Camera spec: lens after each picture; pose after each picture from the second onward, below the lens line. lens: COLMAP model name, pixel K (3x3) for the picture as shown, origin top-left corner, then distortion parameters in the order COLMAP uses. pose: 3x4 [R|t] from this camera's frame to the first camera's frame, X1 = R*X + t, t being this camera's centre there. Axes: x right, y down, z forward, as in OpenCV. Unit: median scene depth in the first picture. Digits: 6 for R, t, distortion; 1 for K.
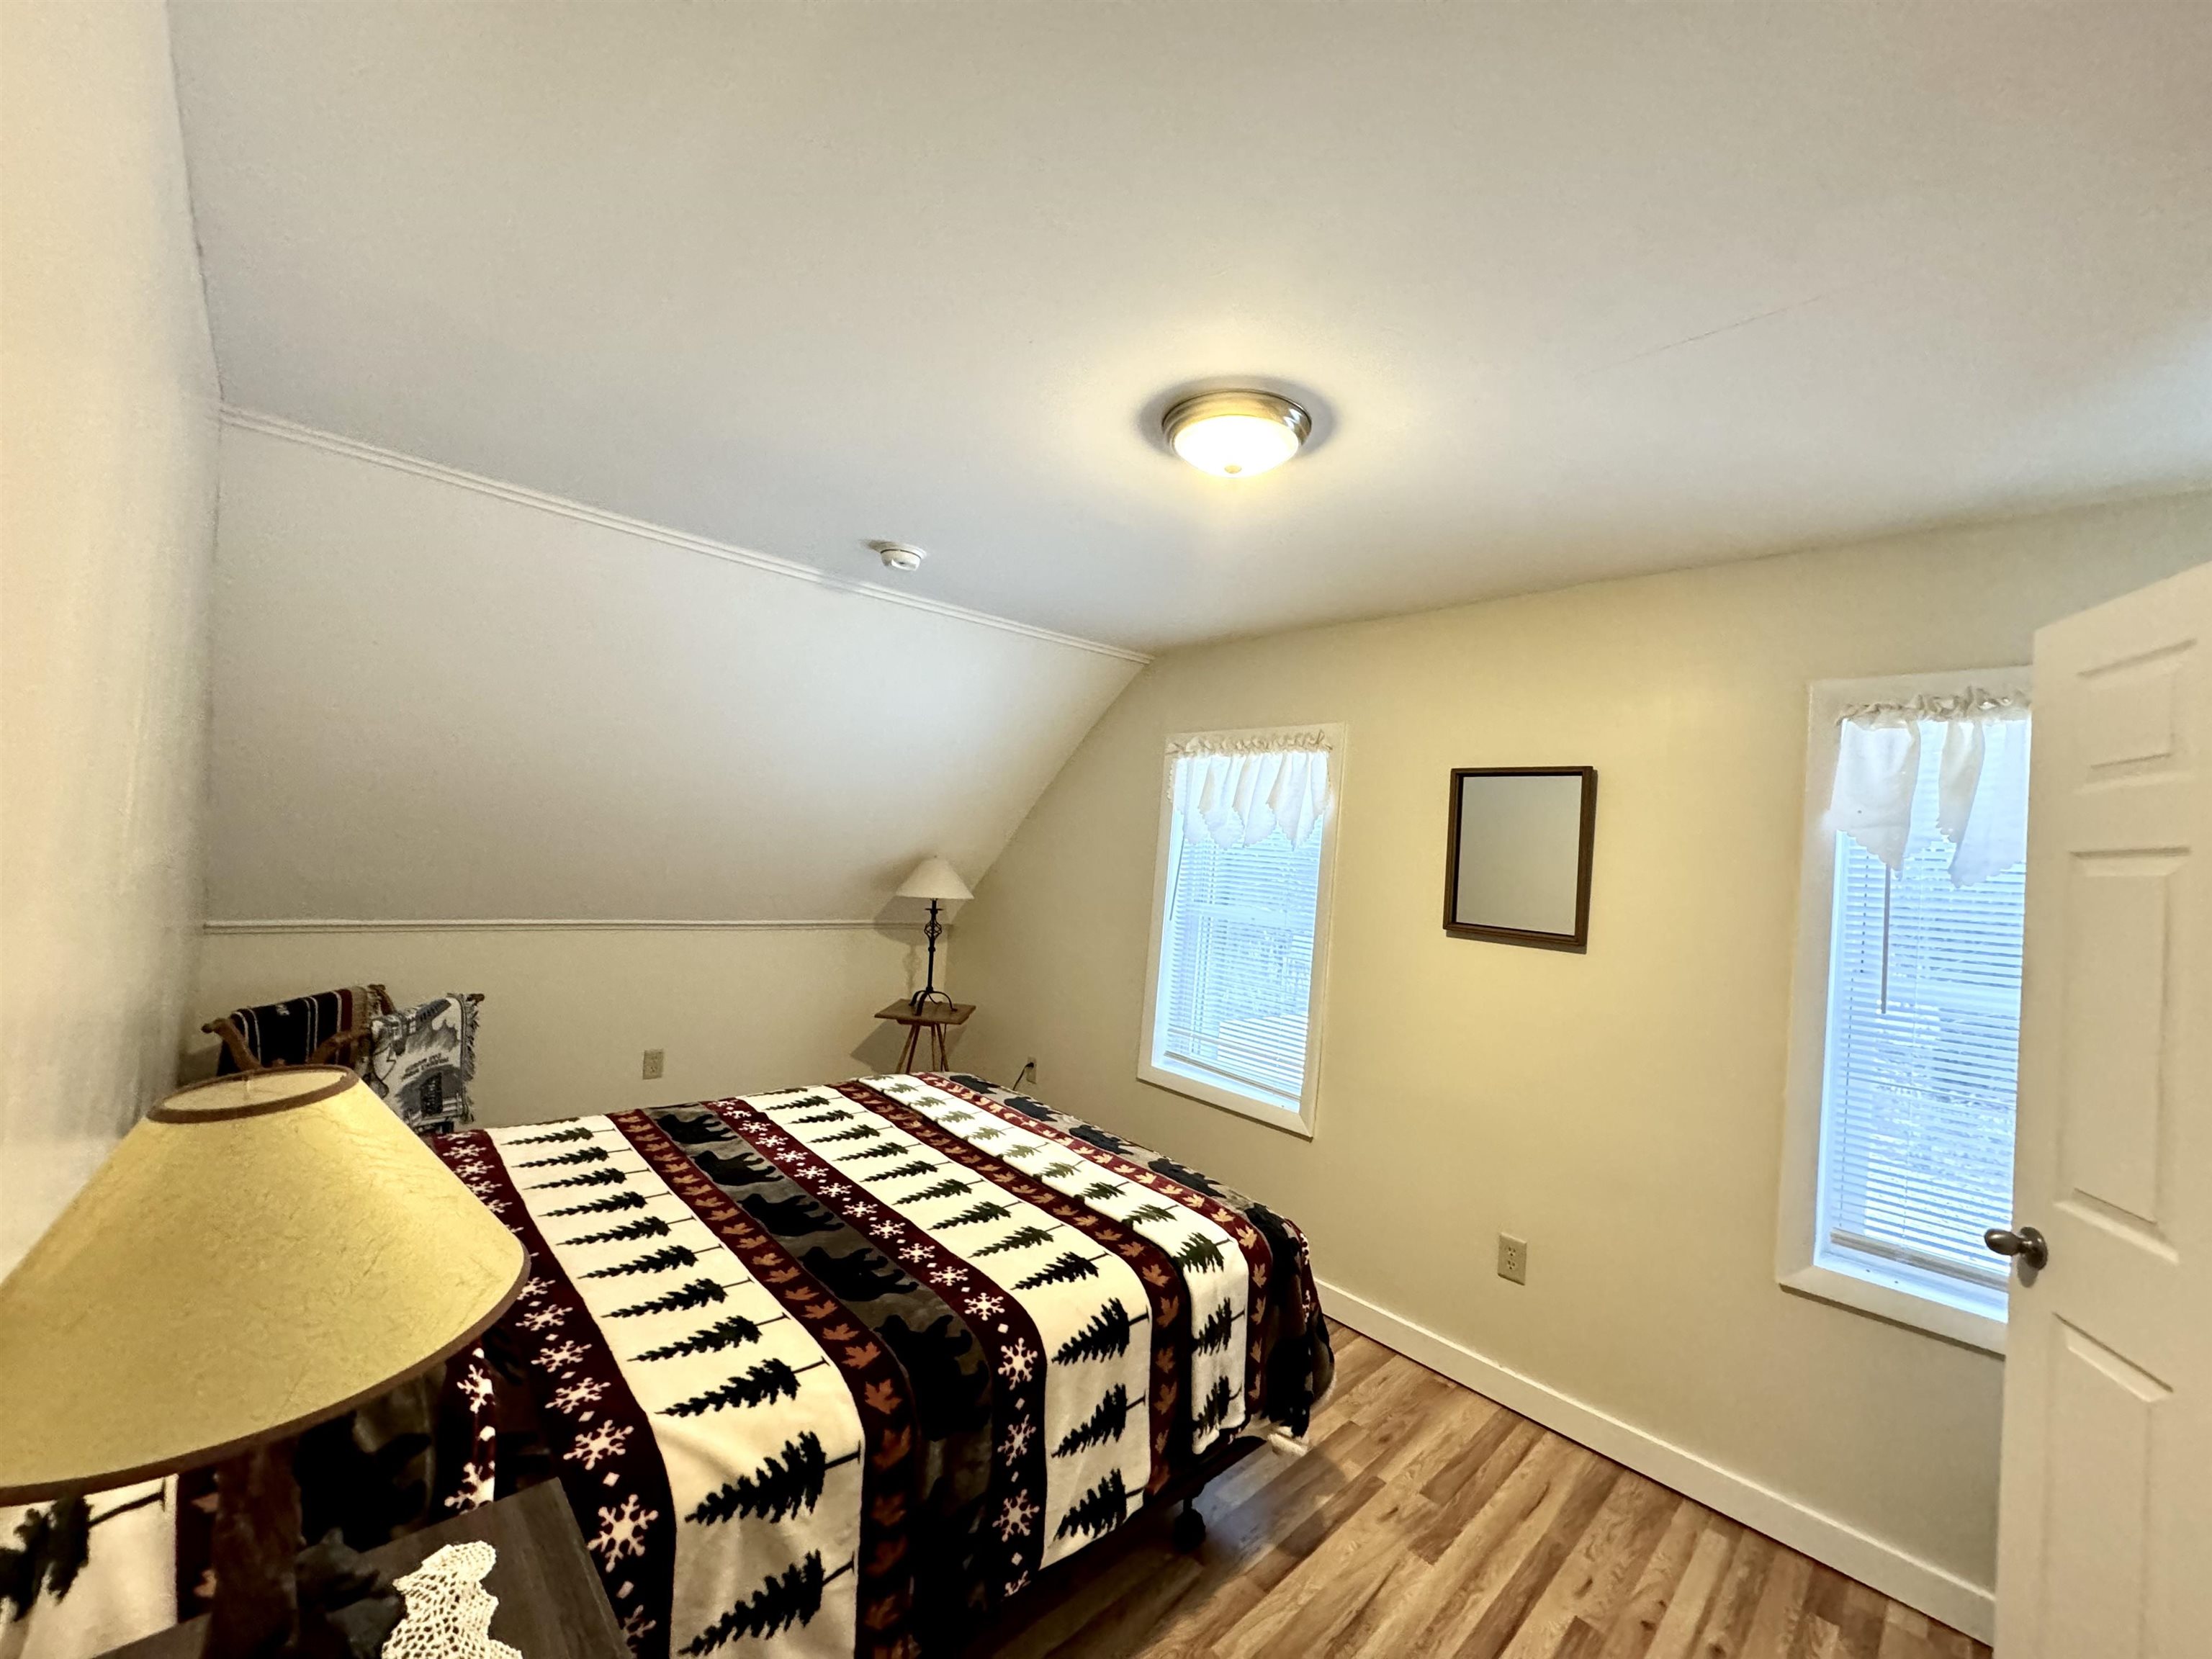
lens RADIAL K [[874.1, 0, 1111.0], [0, 874.1, 819.0], [0, 0, 1]] dist [-0.002432, 0.000920]
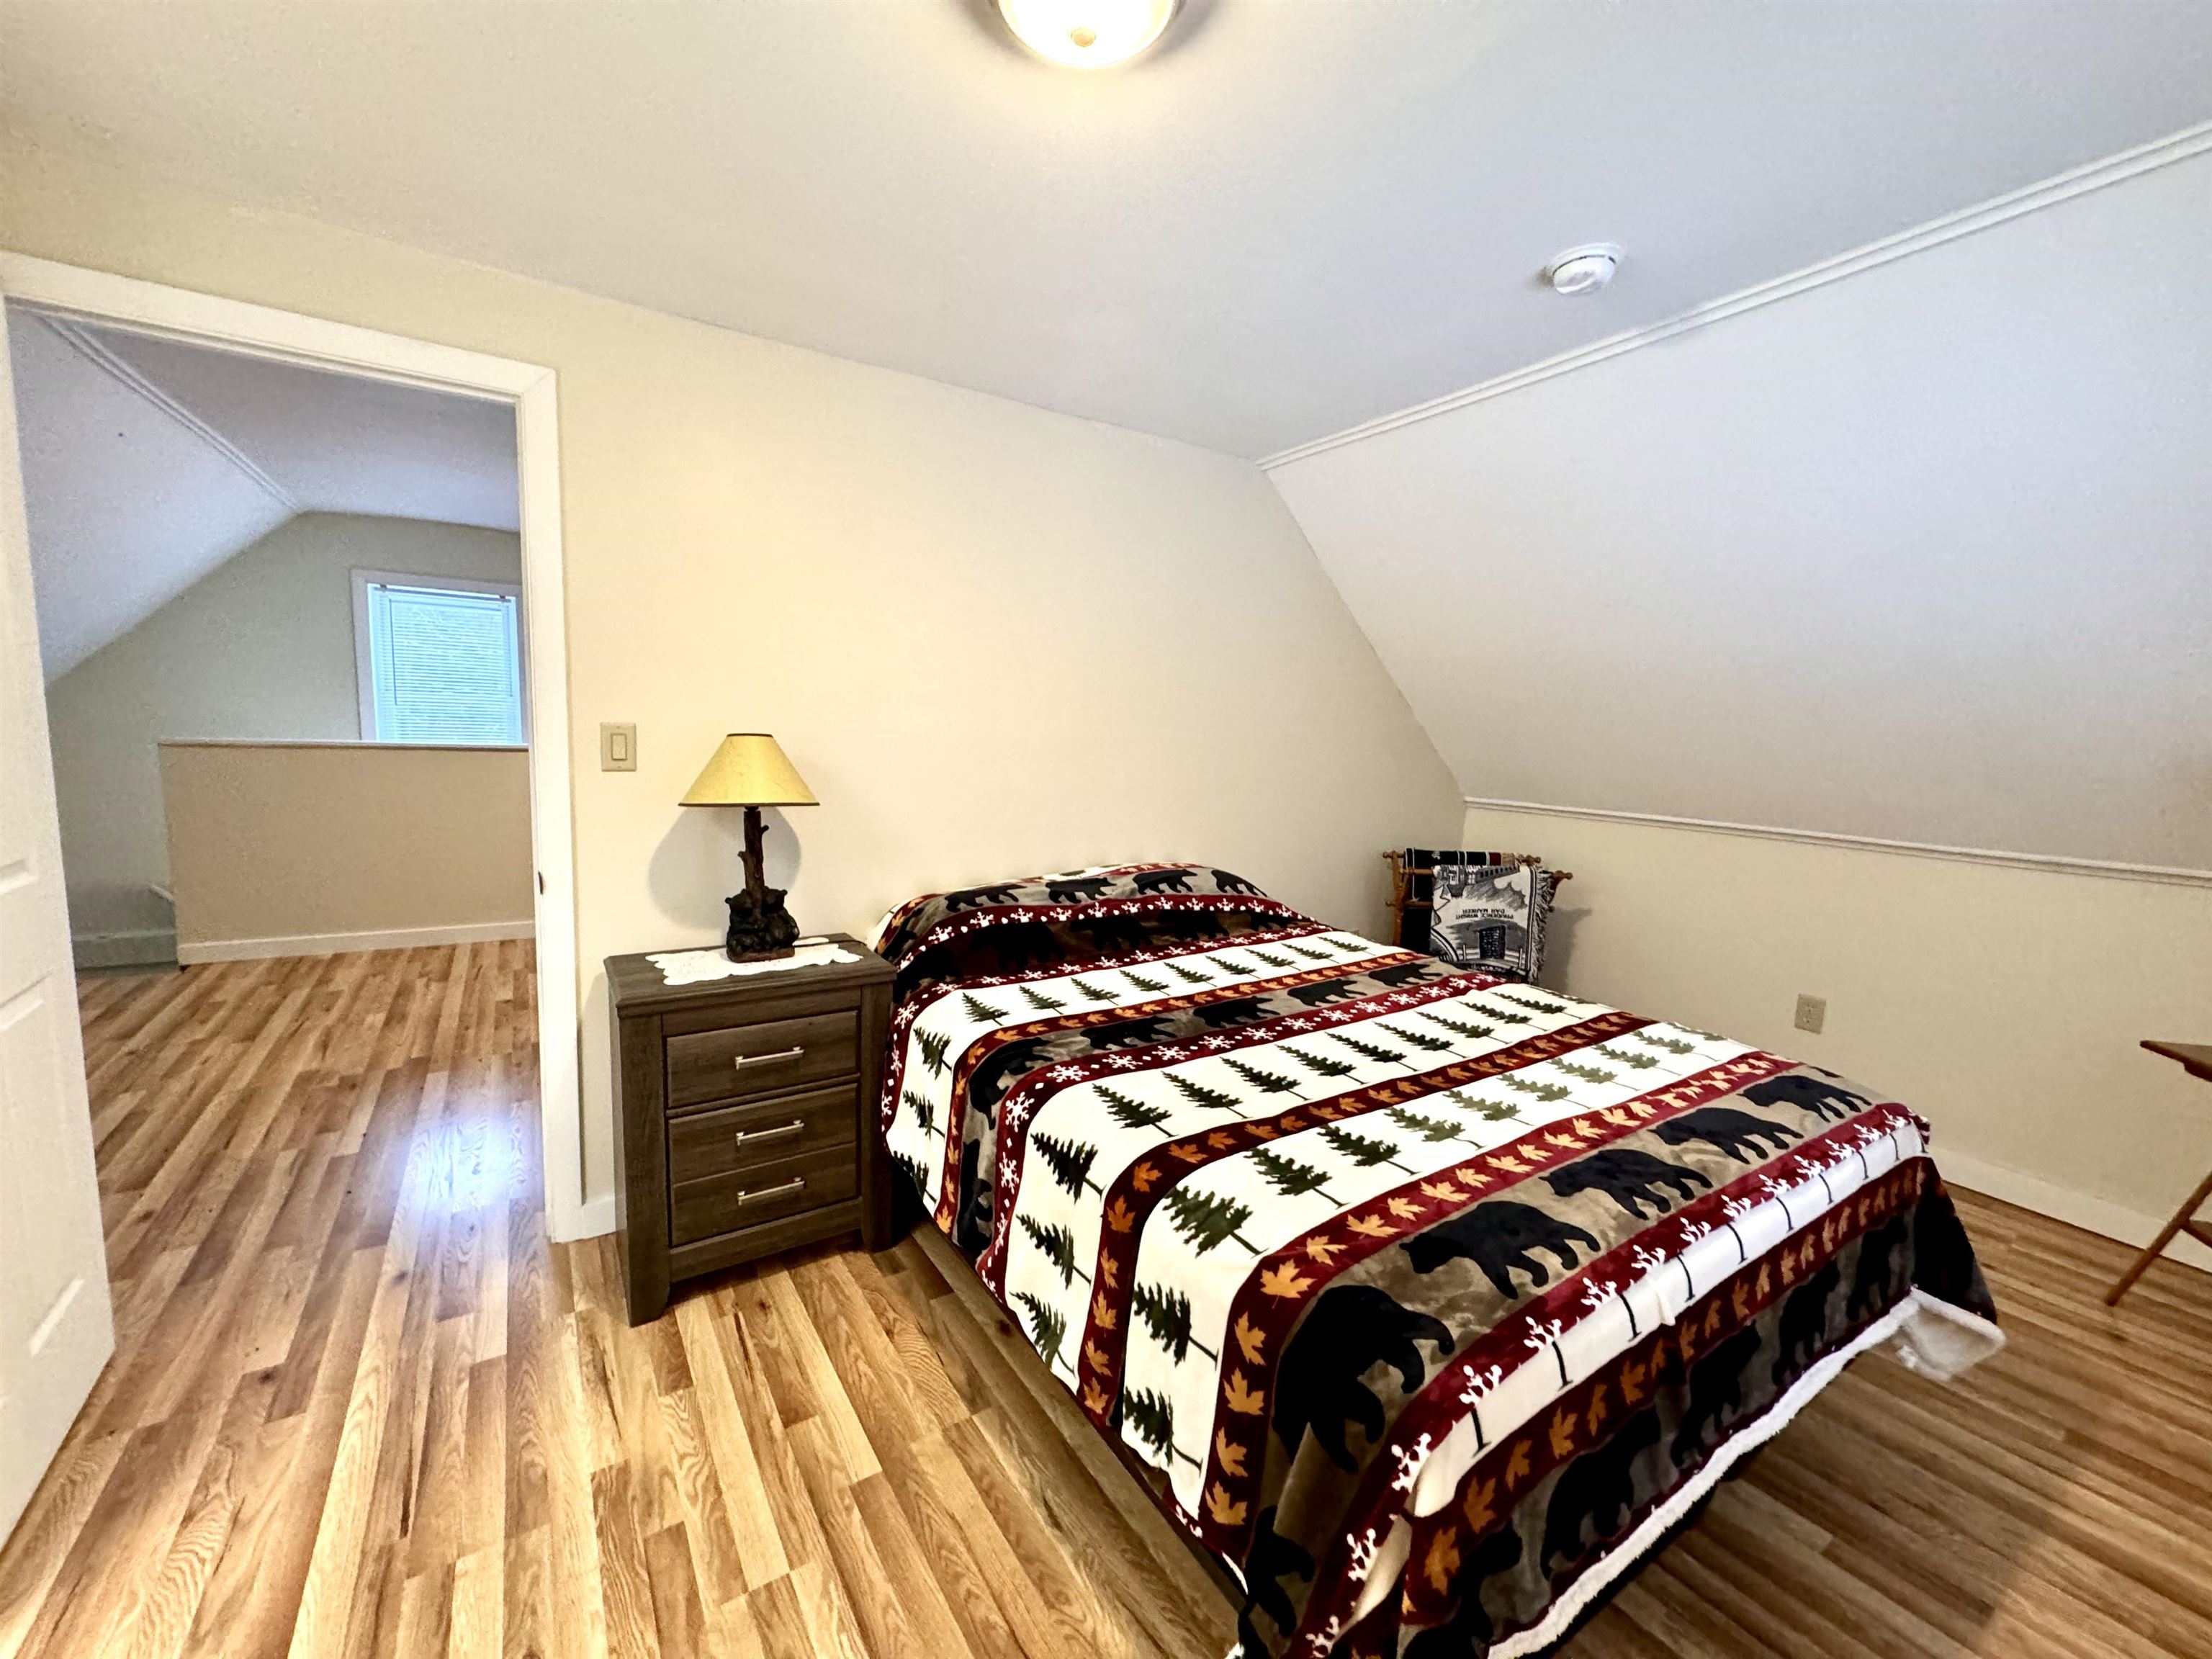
lens RADIAL K [[874.1, 0, 1106.1], [0, 874.1, 826.2], [0, 0, 1]] dist [-0.002432, 0.000920]
pose [[-0.169524, 0.037196, -0.984824, 0.636078], [-0.011735, 0.999140, 0.039757, 0.150342], [0.985456, 0.018297, -0.168942, 0.873324]]
